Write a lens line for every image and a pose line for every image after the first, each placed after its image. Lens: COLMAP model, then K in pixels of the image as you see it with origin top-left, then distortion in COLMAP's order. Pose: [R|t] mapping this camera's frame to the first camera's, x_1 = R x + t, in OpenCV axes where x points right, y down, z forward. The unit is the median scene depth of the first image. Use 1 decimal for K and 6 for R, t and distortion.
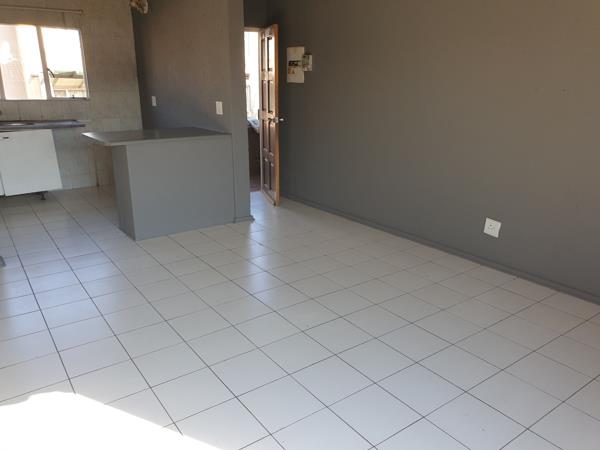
lens RADIAL K [[463.0, 0, 300.0], [0, 463.0, 225.0], [0, 0, 1]] dist [-0.003897, 0.010894]
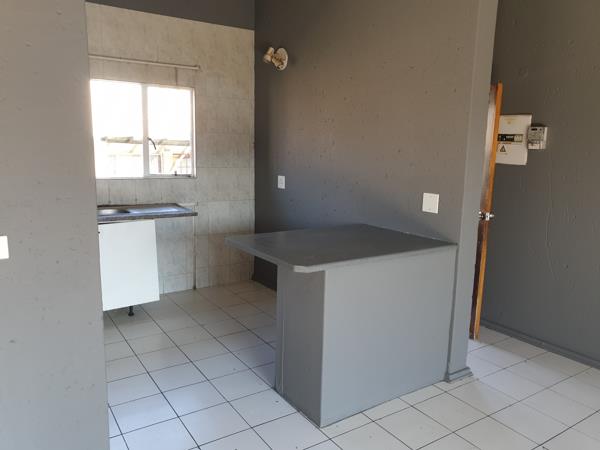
lens RADIAL K [[463.0, 0, 300.0], [0, 463.0, 225.0], [0, 0, 1]] dist [-0.003897, 0.010894]
pose [[0.998890, 0.024340, -0.040328, -0.262524], [-0.029465, 0.990837, -0.131807, -0.103193], [0.036750, 0.132849, 0.990455, 0.275842]]
